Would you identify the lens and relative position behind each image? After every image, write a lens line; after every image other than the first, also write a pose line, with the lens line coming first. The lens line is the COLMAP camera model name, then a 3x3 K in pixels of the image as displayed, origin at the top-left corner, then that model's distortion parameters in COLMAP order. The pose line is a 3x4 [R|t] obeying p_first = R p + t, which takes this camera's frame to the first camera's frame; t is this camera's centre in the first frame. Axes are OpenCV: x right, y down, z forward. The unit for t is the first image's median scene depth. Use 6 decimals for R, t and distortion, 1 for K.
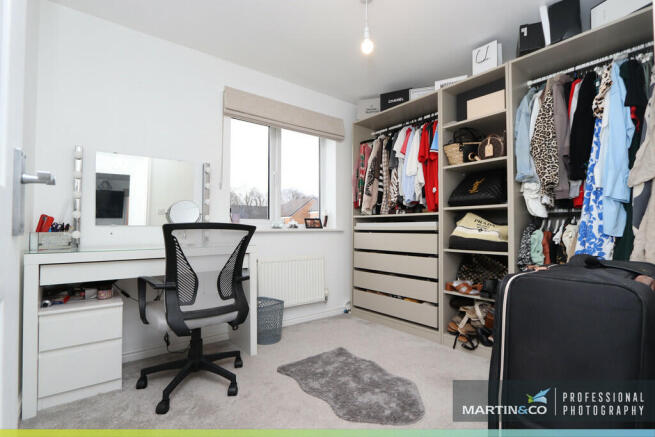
lens RADIAL K [[304.5, 0, 327.9], [0, 304.5, 221.5], [0, 0, 1]] dist [-0.009125, -0.000829]
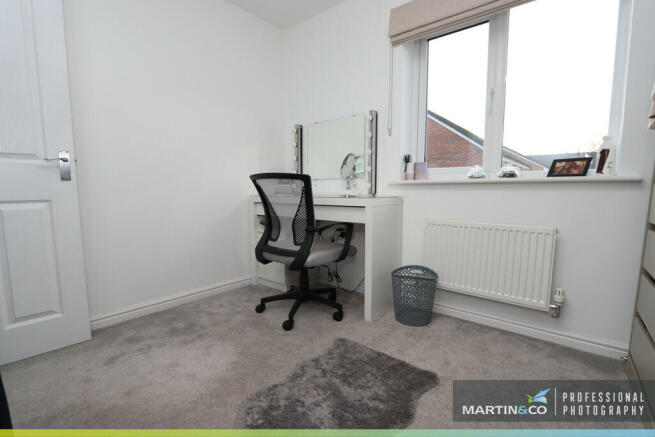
lens RADIAL K [[304.5, 0, 327.7], [0, 304.5, 220.0], [0, 0, 1]] dist [-0.009125, -0.000829]
pose [[0.191172, 0.103672, -0.976066, 0.462729], [0.025672, 0.993538, 0.110556, 0.033859], [0.981221, -0.046192, 0.187275, 0.582844]]
